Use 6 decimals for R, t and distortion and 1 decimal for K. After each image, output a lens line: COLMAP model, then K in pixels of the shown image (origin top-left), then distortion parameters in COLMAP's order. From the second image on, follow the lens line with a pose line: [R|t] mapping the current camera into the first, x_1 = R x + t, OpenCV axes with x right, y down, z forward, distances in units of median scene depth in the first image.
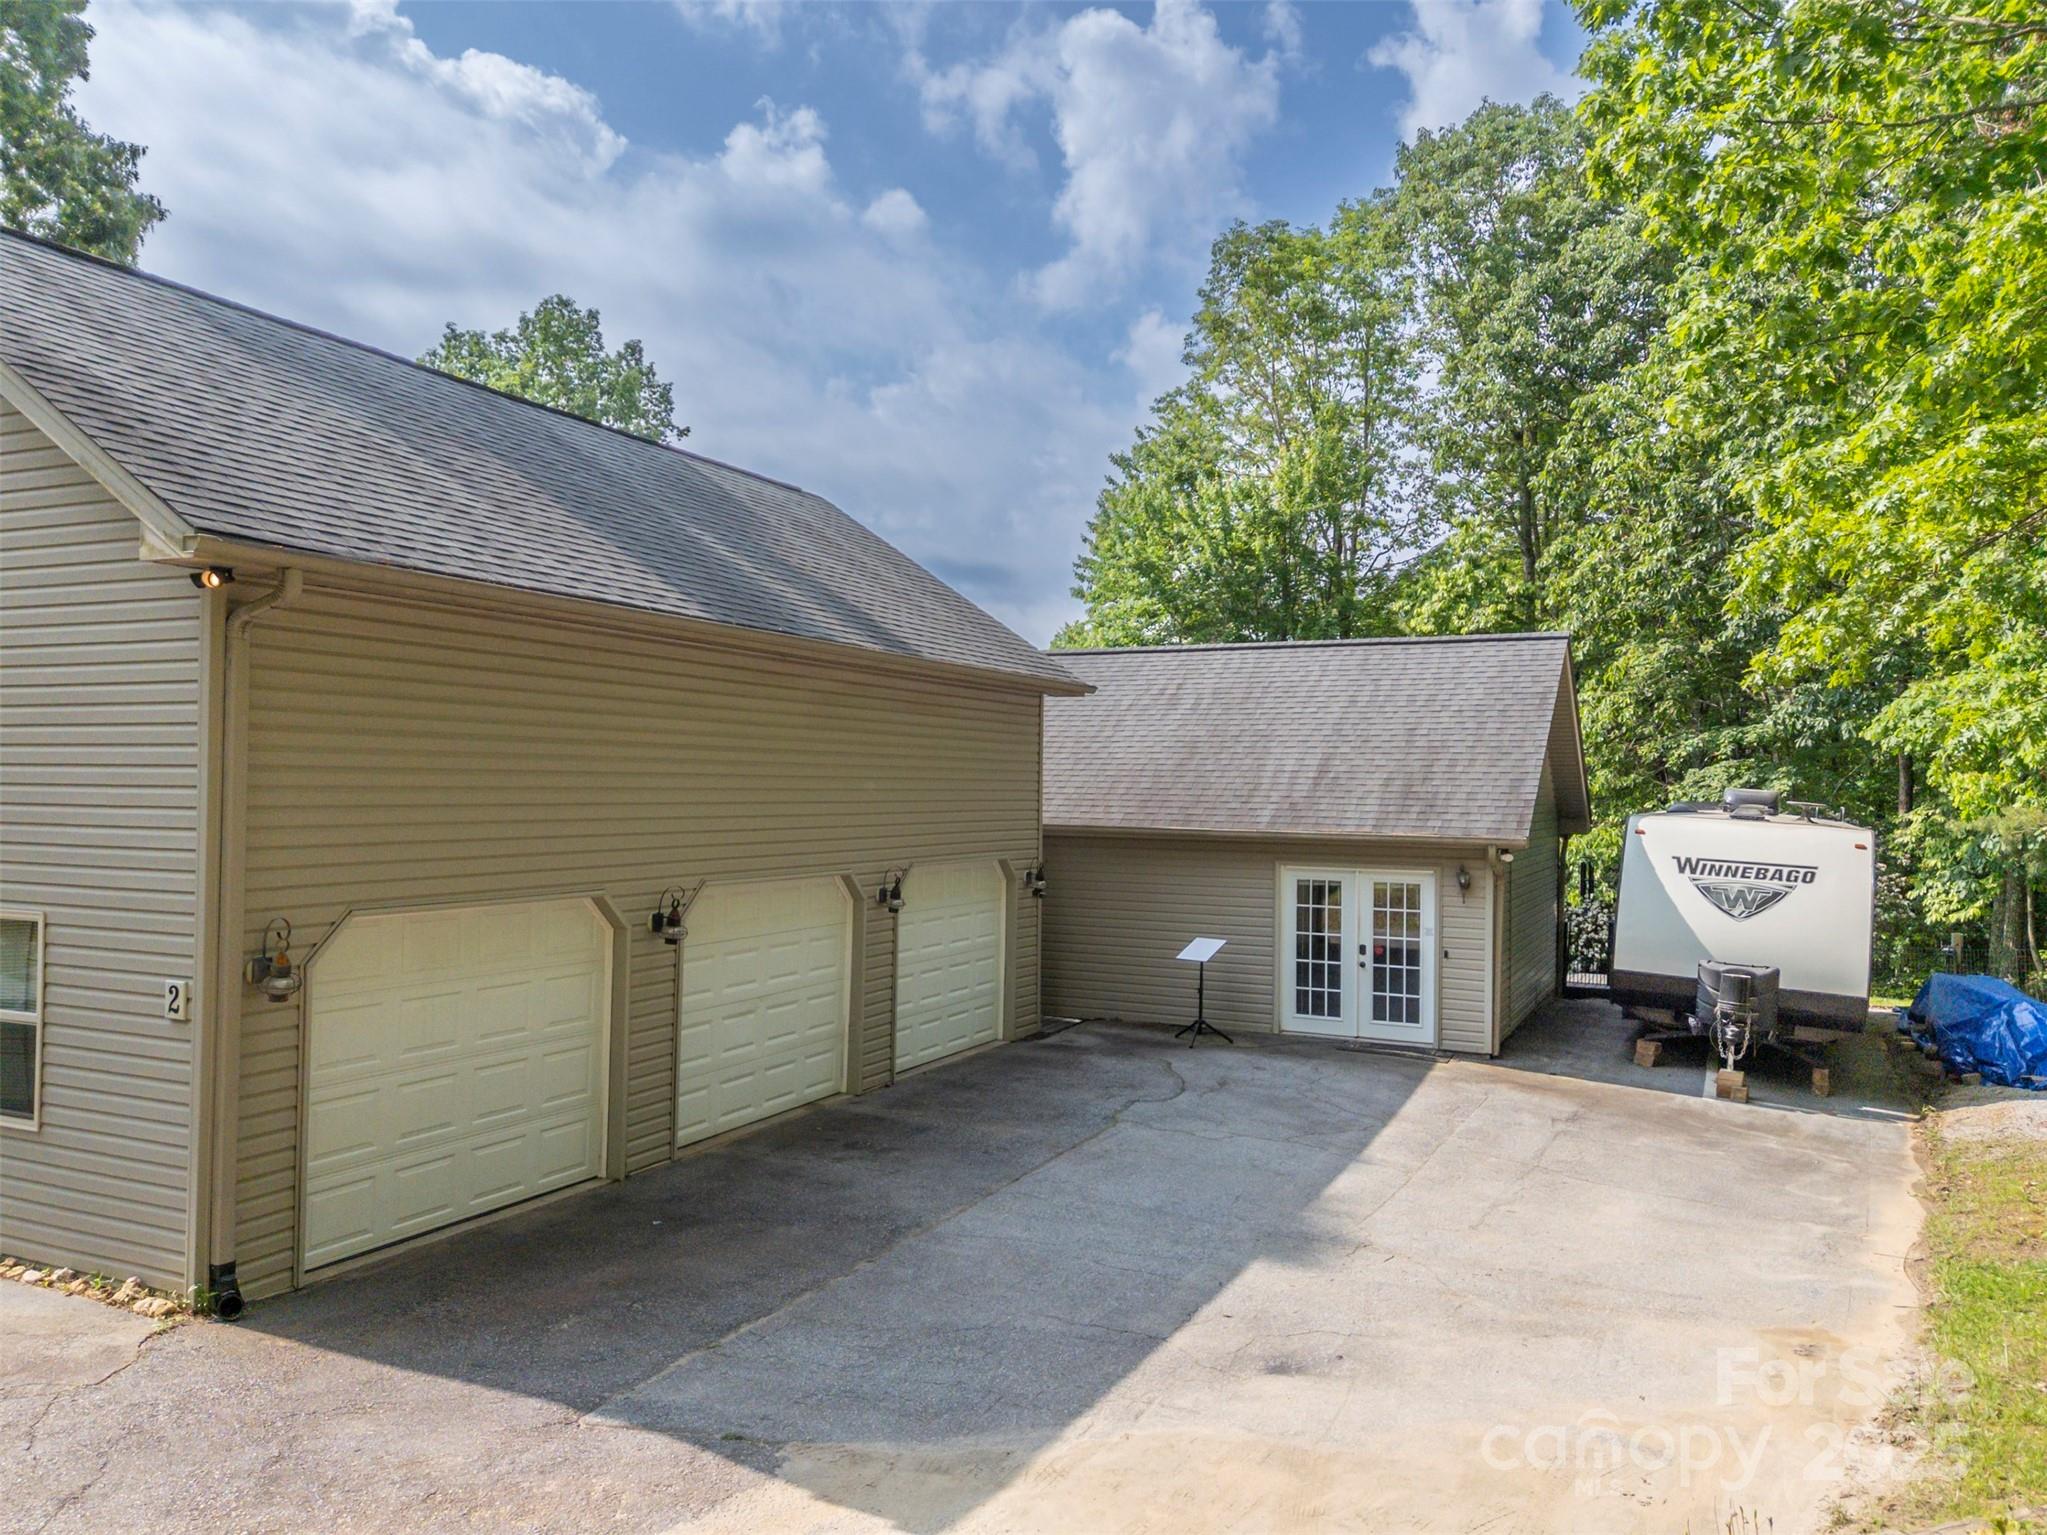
lens RADIAL K [[1481.2, 0, 1018.7], [0, 1481.2, 772.2], [0, 0, 1]] dist [0.079980, -0.074311]
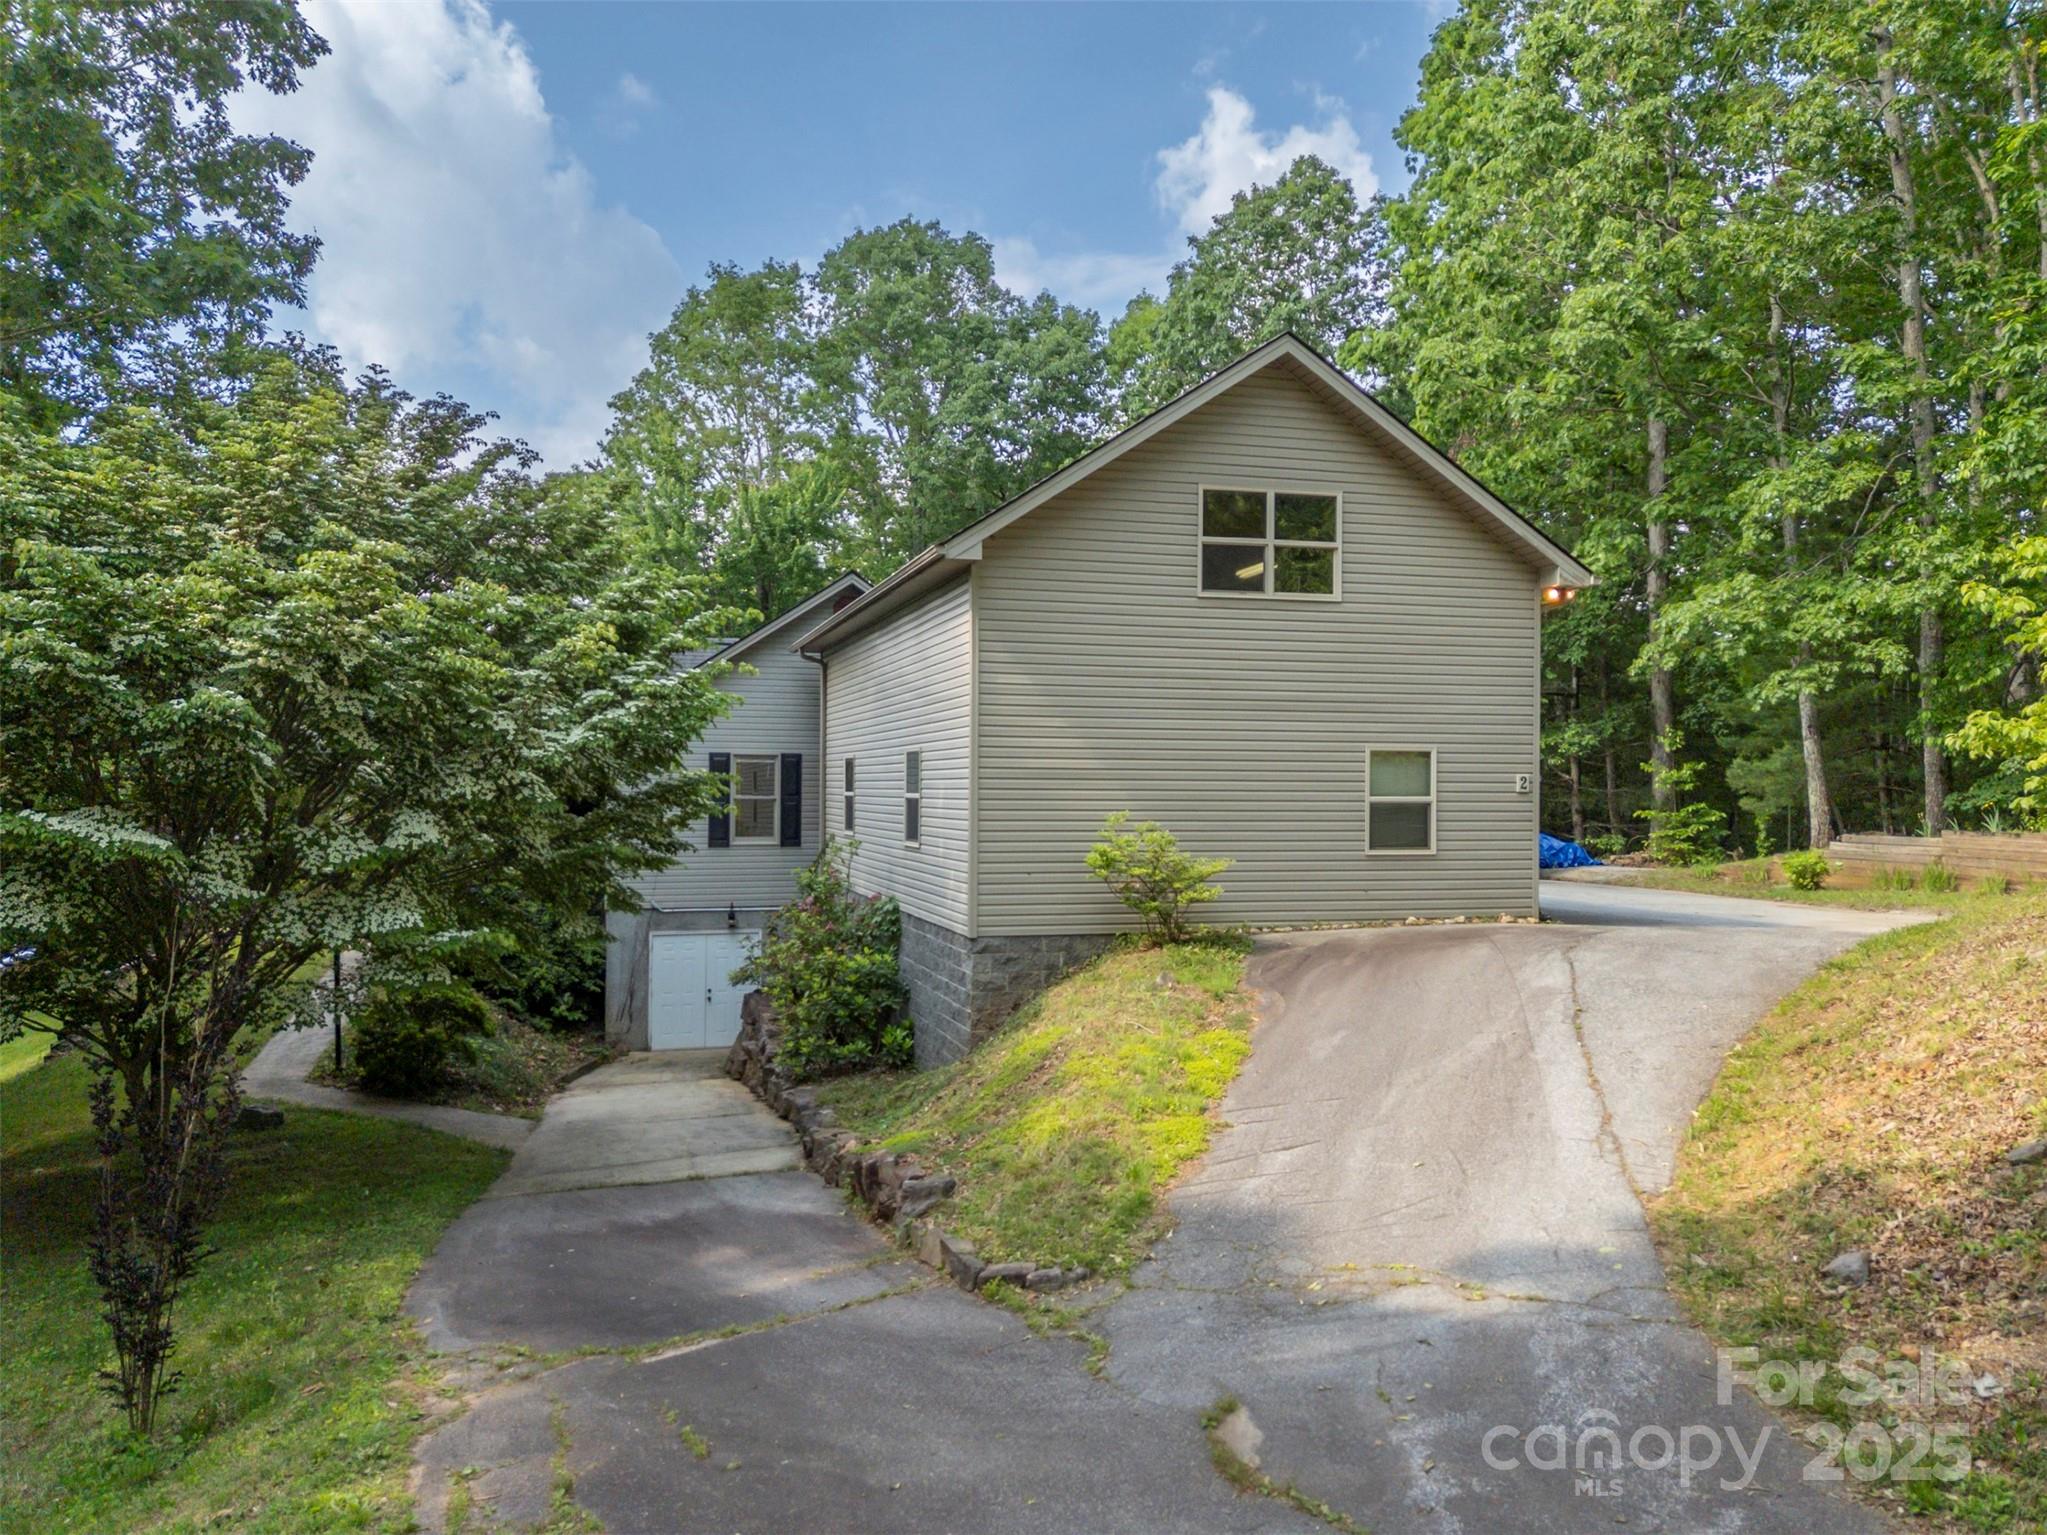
lens RADIAL K [[1481.2, 0, 1018.7], [0, 1481.2, 772.2], [0, 0, 1]] dist [0.079980, -0.074311]
pose [[0.746761, -0.001298, 0.665091, -1.239617], [-0.003292, 0.999979, 0.005648, 0.060288], [-0.665084, -0.006407, 0.746741, -0.065587]]
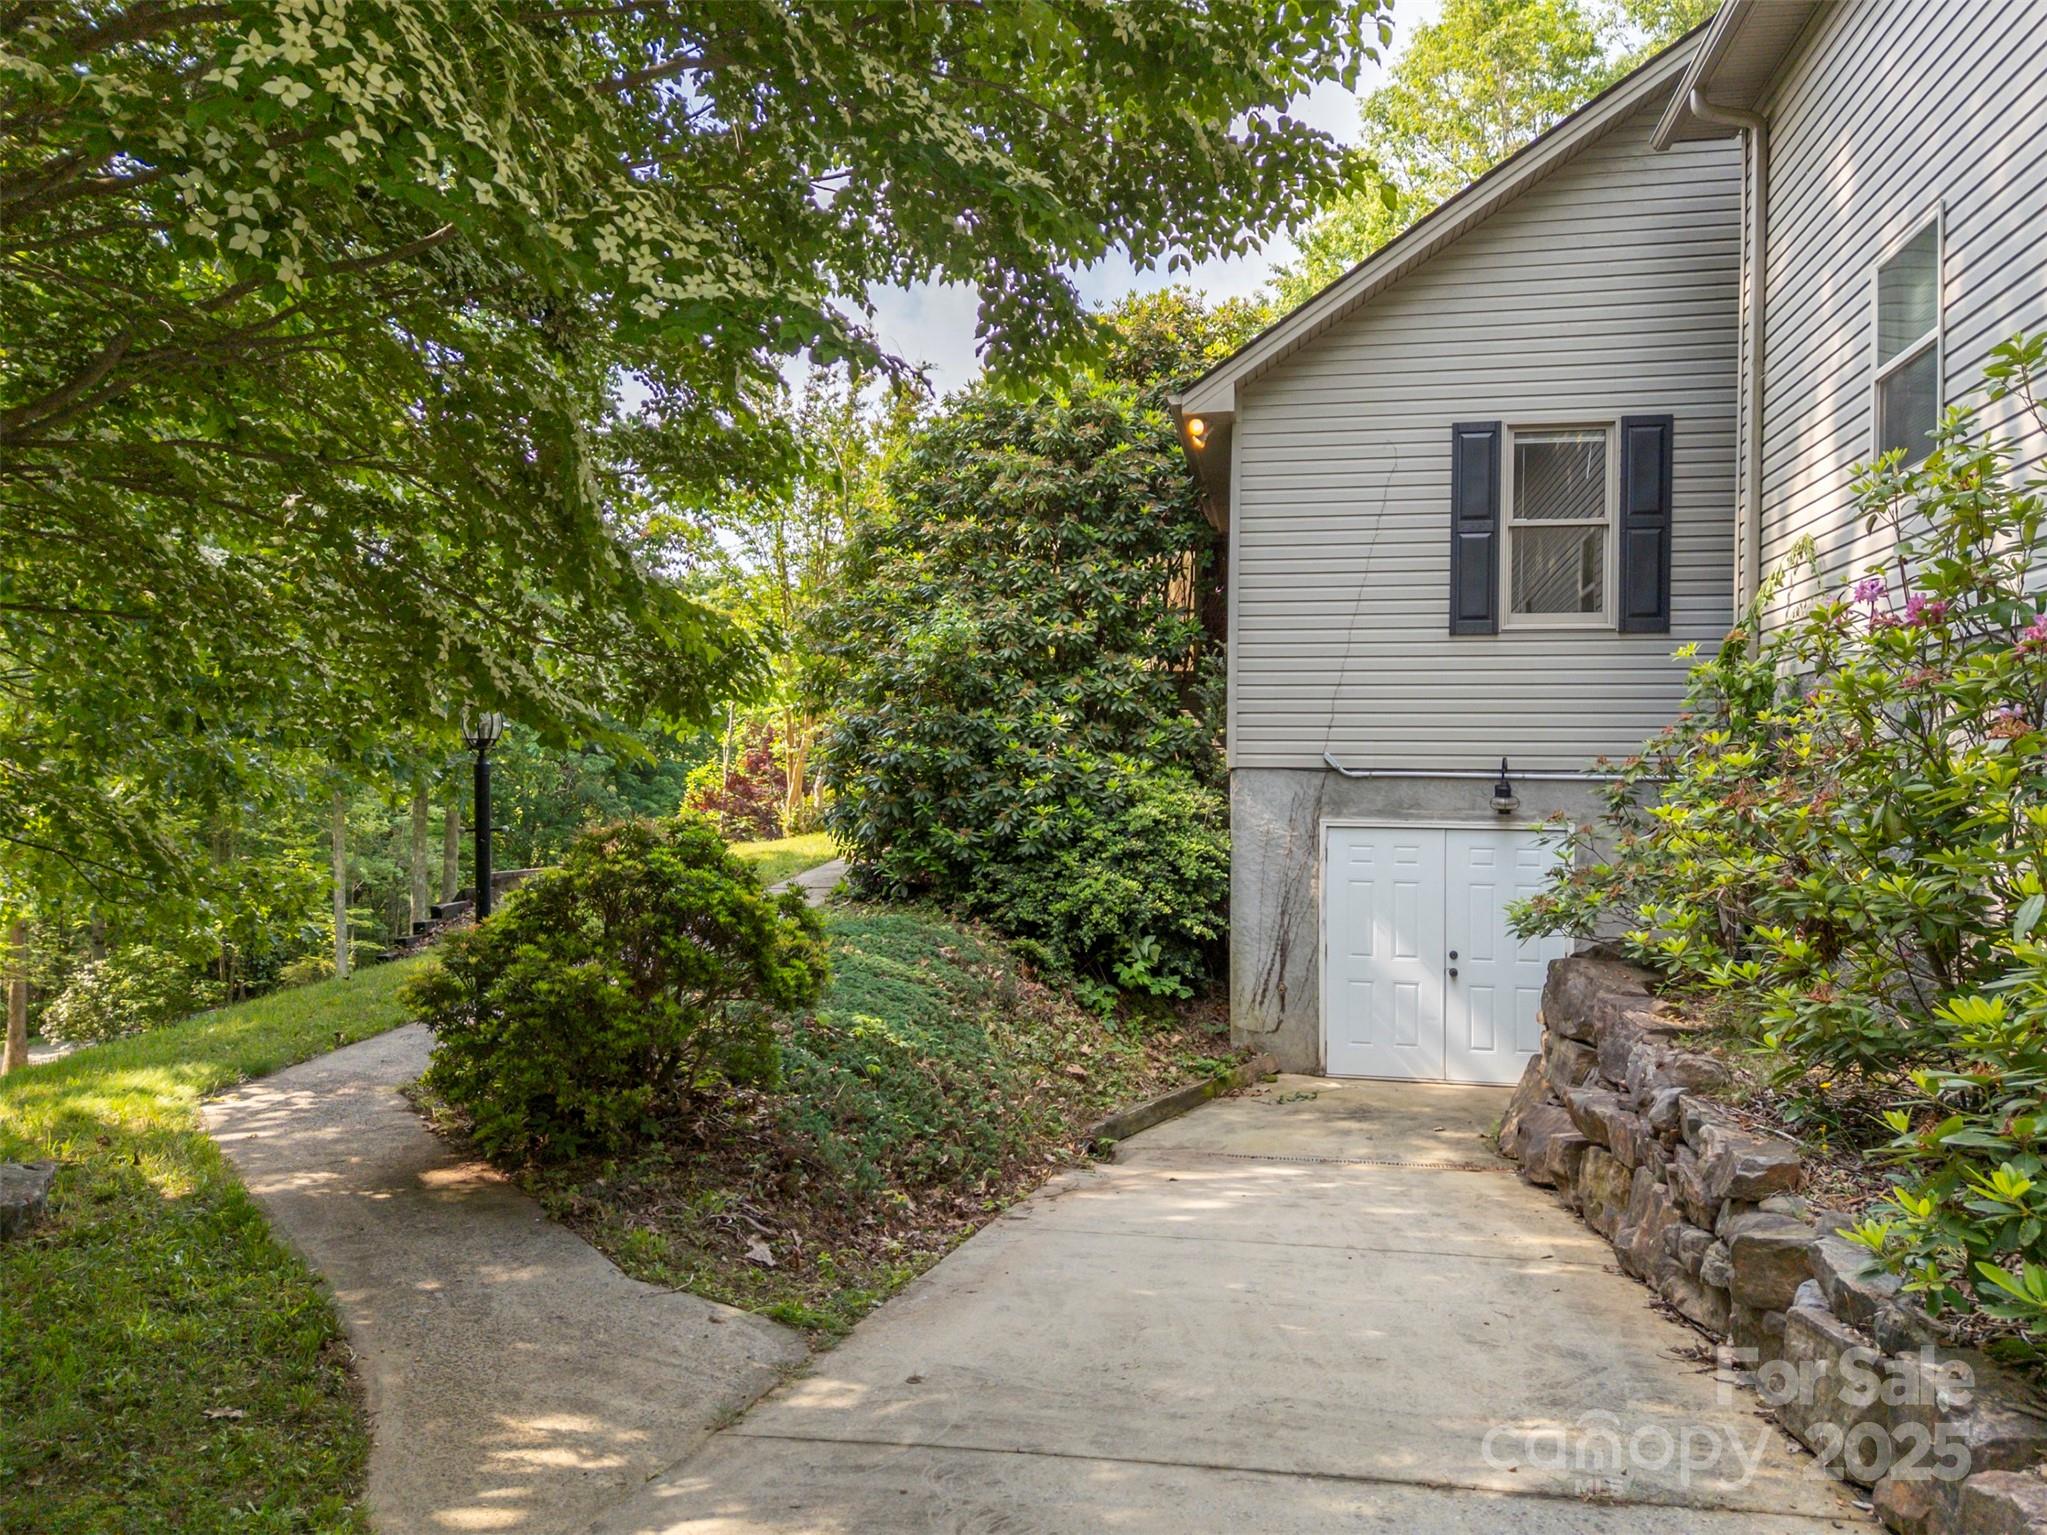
lens RADIAL K [[1481.2, 0, 1018.7], [0, 1481.2, 772.2], [0, 0, 1]] dist [0.079980, -0.074311]
pose [[0.967802, -0.001960, 0.251706, -0.810117], [0.000508, 0.999983, 0.005835, 0.212542], [-0.251713, -0.005520, 0.967786, 0.701556]]
